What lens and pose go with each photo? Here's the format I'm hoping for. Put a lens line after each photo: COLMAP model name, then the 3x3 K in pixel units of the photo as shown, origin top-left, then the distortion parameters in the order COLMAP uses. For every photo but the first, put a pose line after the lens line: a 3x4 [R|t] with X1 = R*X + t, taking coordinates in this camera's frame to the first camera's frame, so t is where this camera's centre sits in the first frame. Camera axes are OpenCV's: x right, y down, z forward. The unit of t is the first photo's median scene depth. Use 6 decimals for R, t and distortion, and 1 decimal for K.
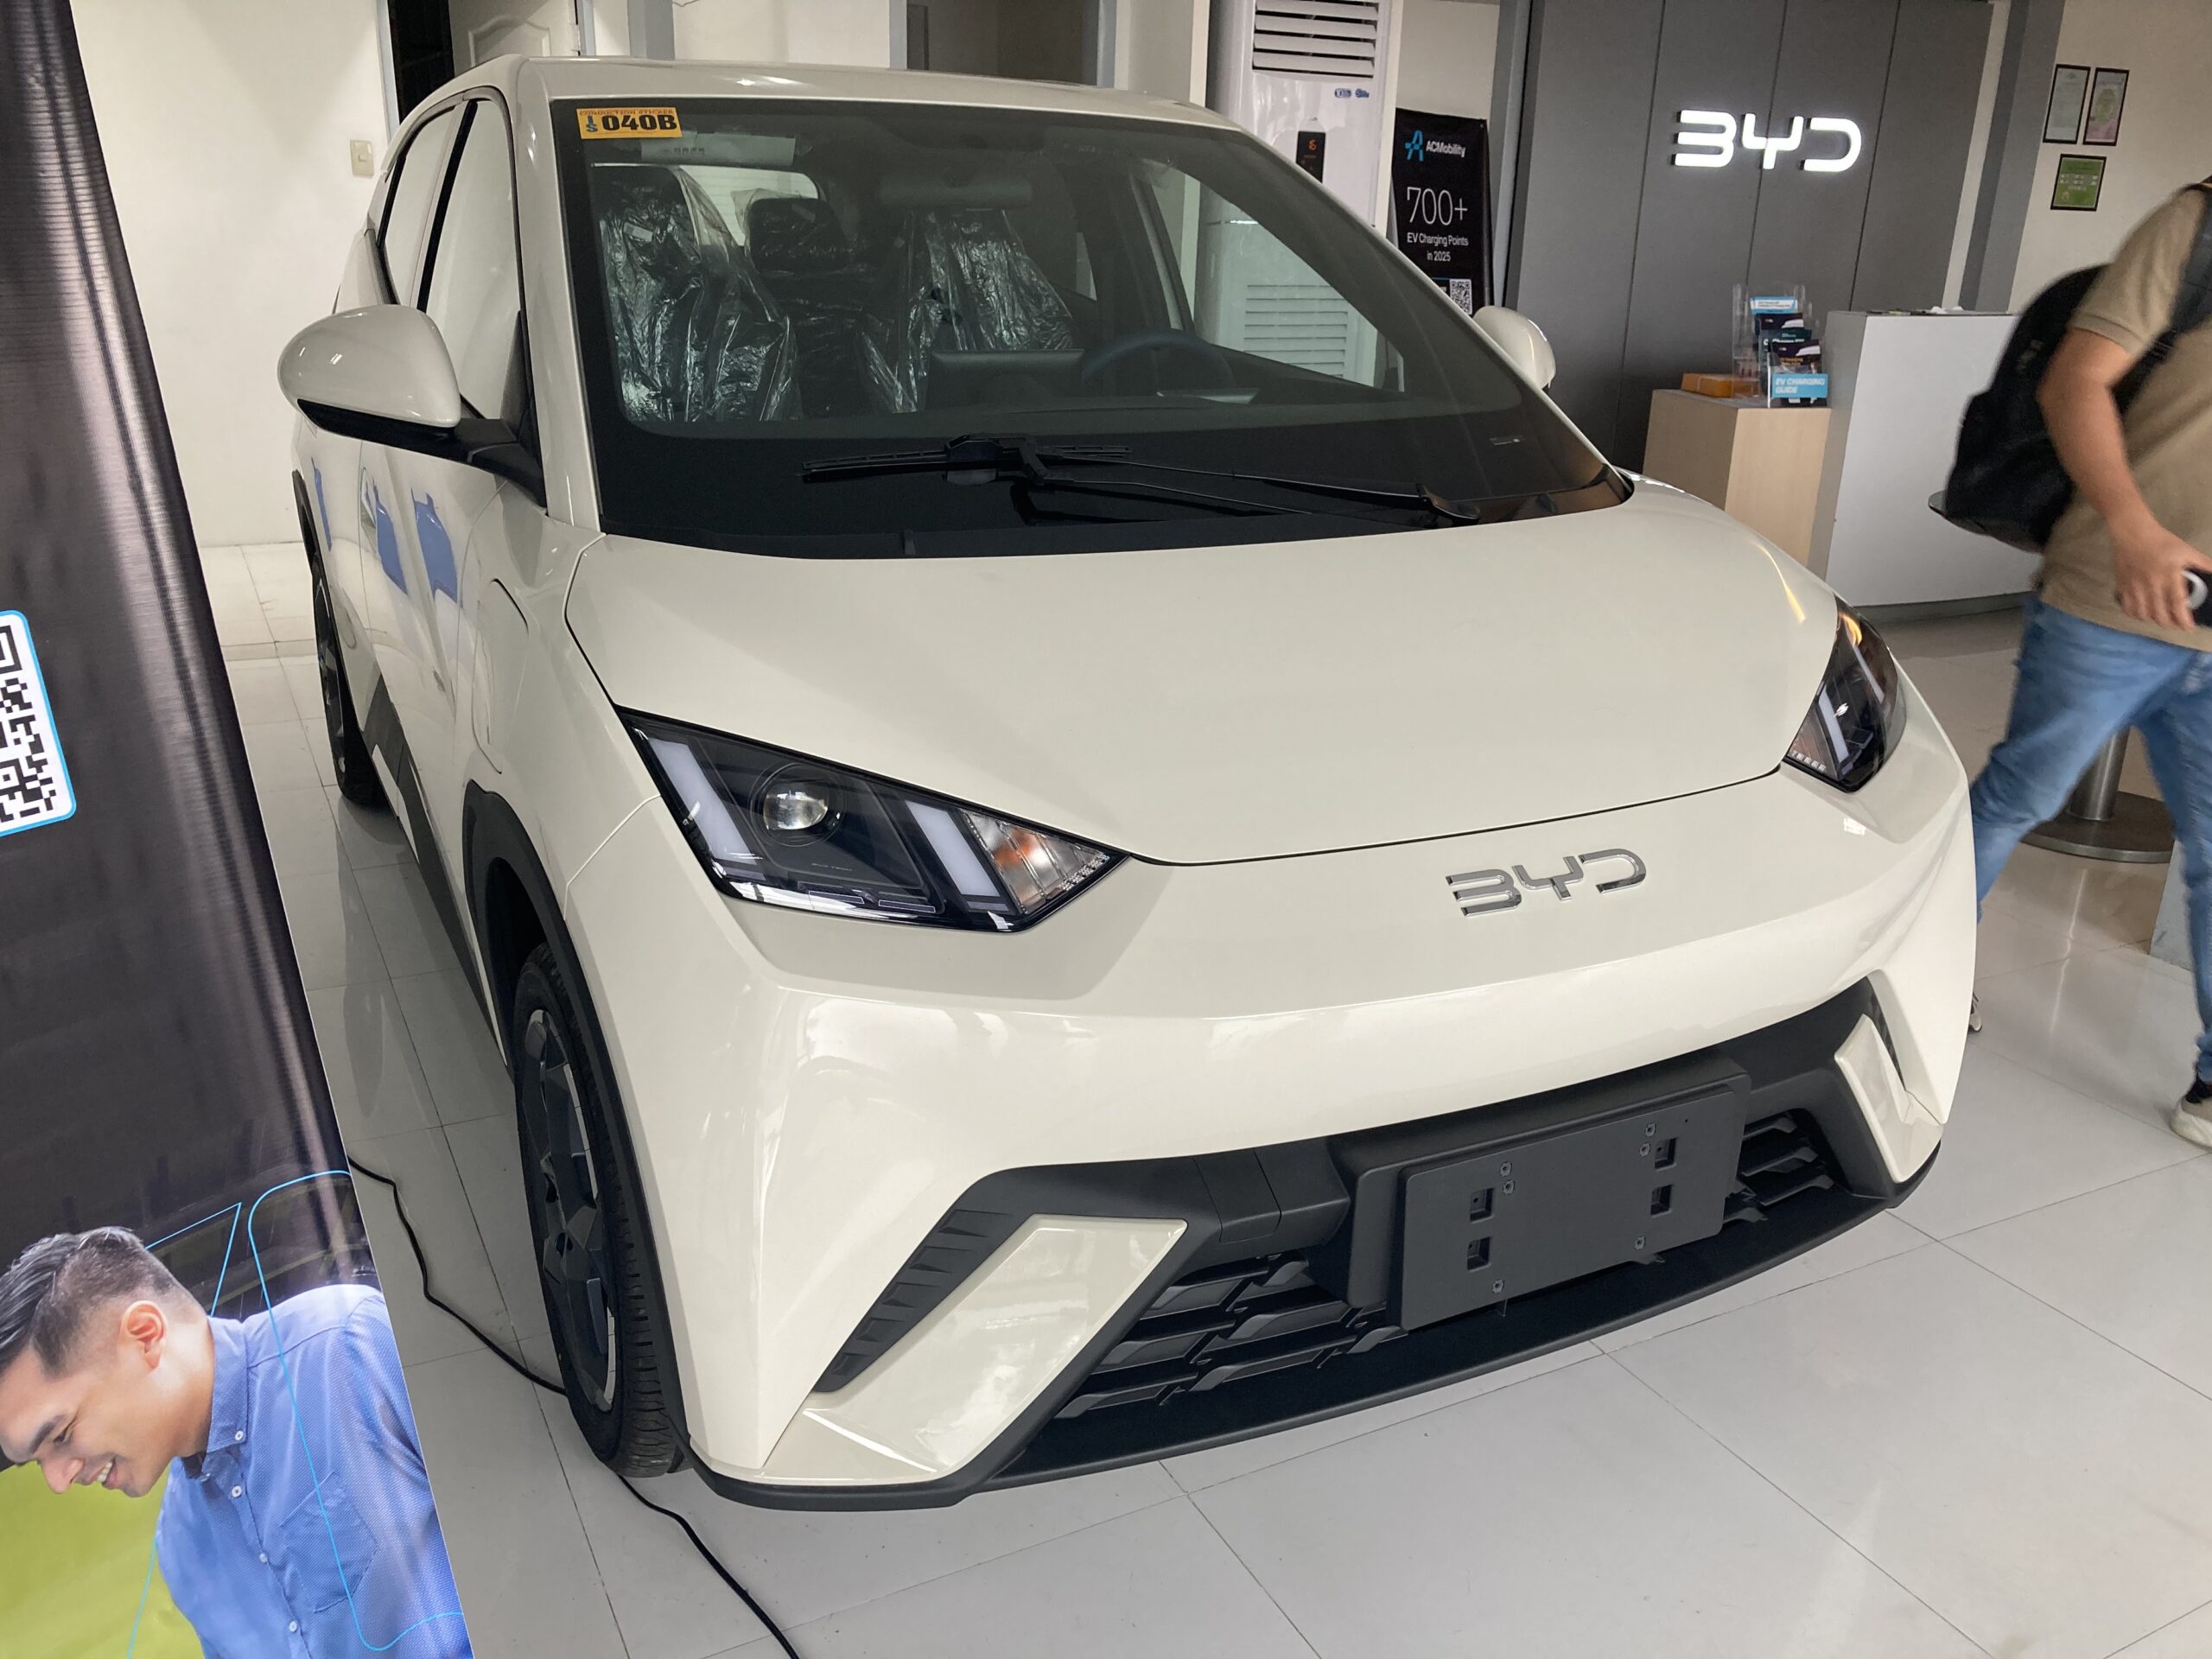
lens RADIAL K [[1666.9, 0, 1106.0], [0, 1666.9, 829.5], [0, 0, 1]] dist [-0.001370, -0.000226]
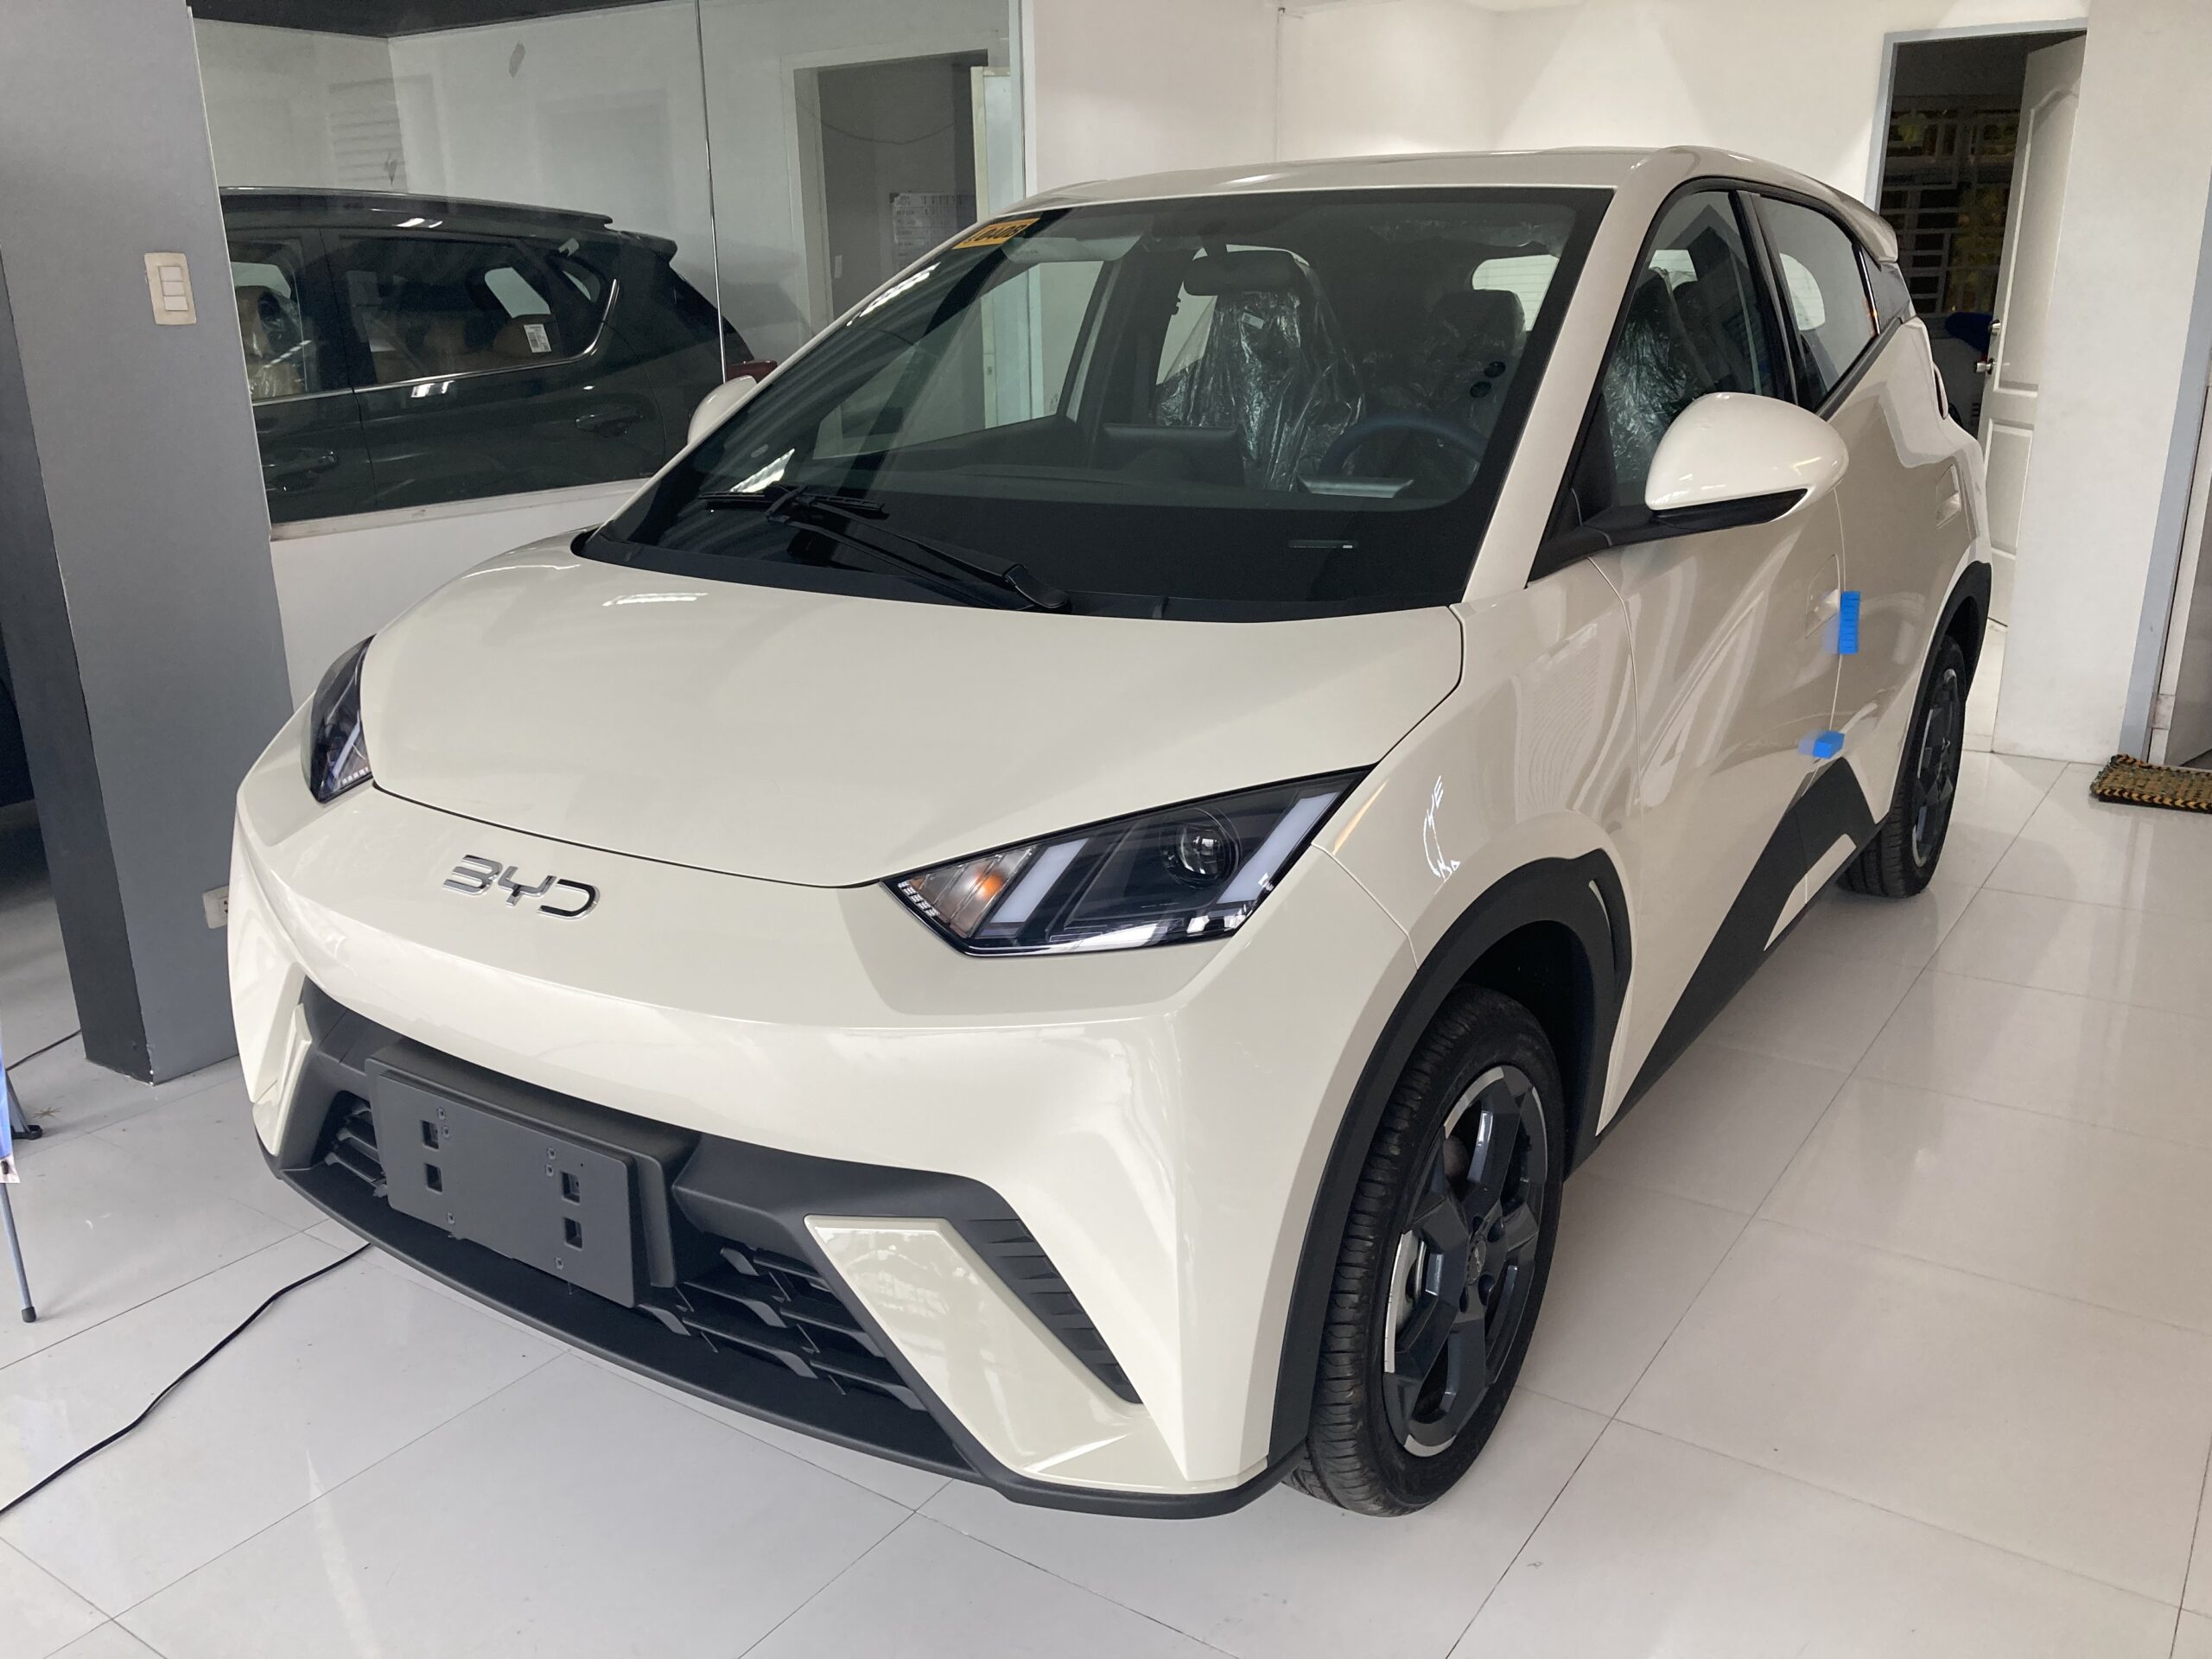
lens RADIAL K [[1817.5, 0, 1106.0], [0, 1817.5, 829.5], [0, 0, 1]] dist [-0.002716, -0.001228]
pose [[0.502986, 0.210596, -0.838245, 1.477627], [-0.264825, 0.960764, 0.082470, -0.211624], [0.822723, 0.180507, 0.539022, 0.651049]]
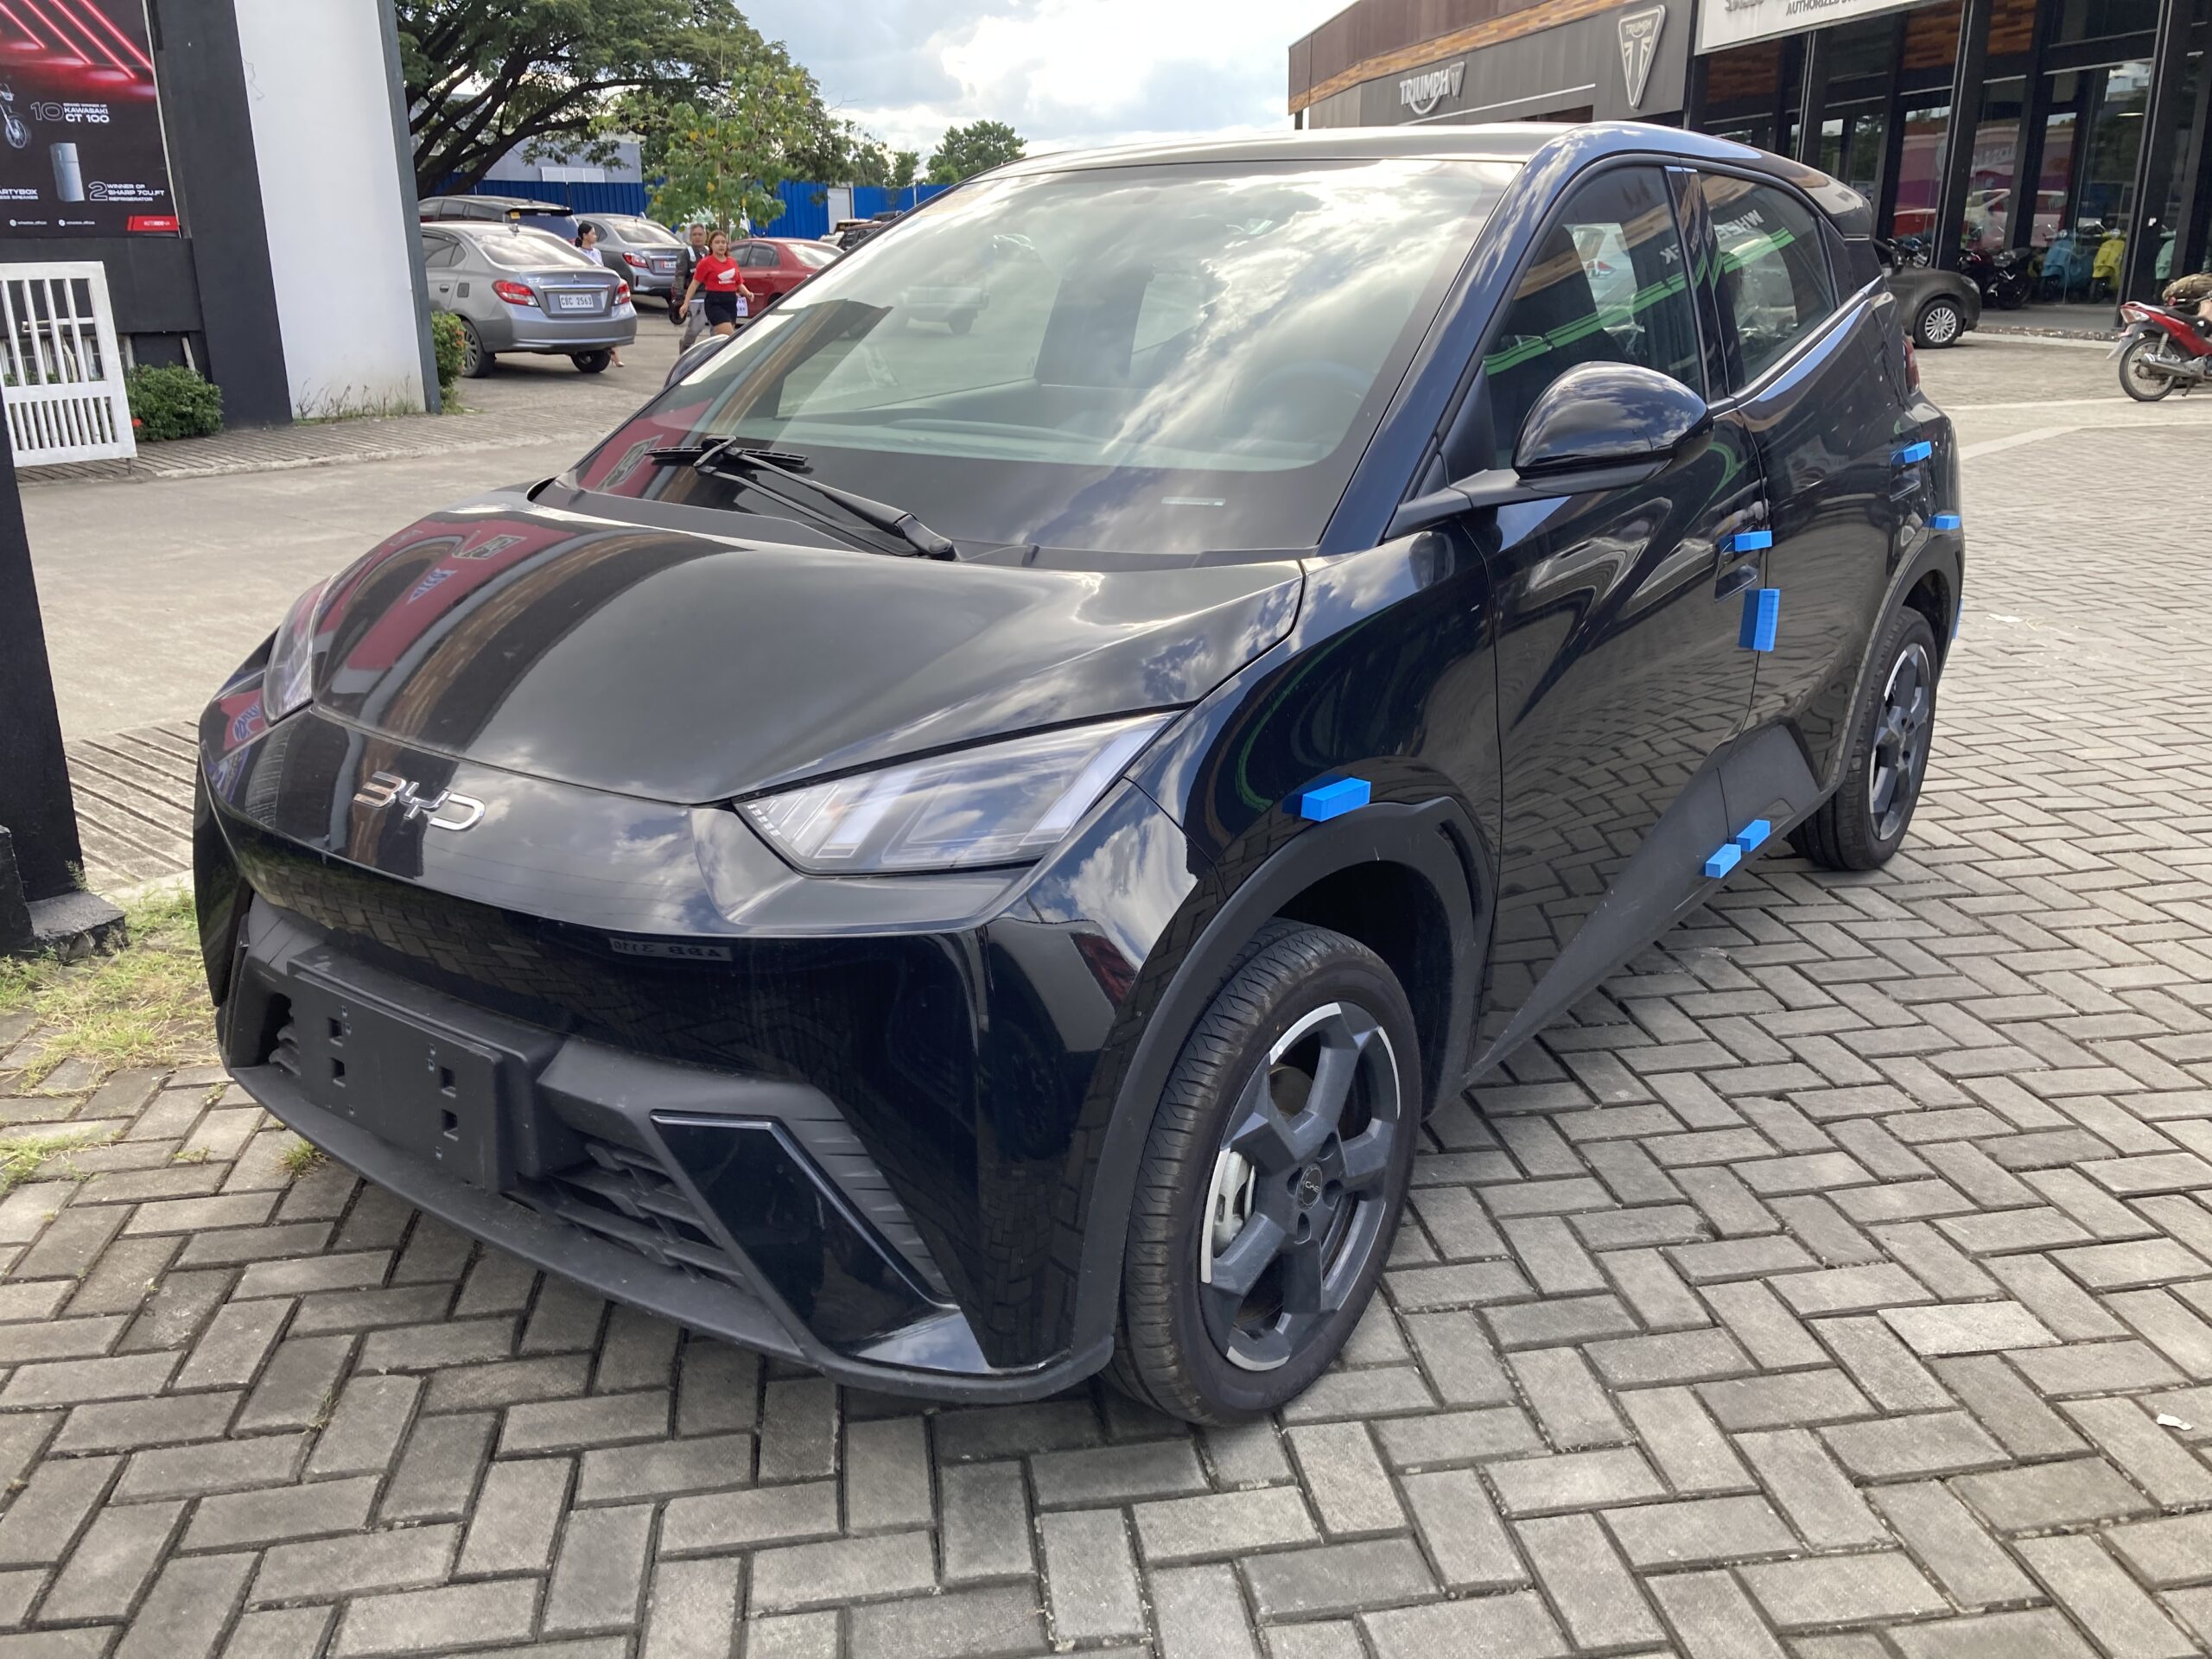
lens RADIAL K [[1817.5, 0, 1106.0], [0, 1817.5, 829.5], [0, 0, 1]] dist [-0.002716, -0.001228]
pose [[0.442990, 0.236706, -0.864714, 1.649480], [-0.285340, 0.951585, 0.114307, -0.247940], [0.849906, 0.196101, 0.489085, 0.789886]]
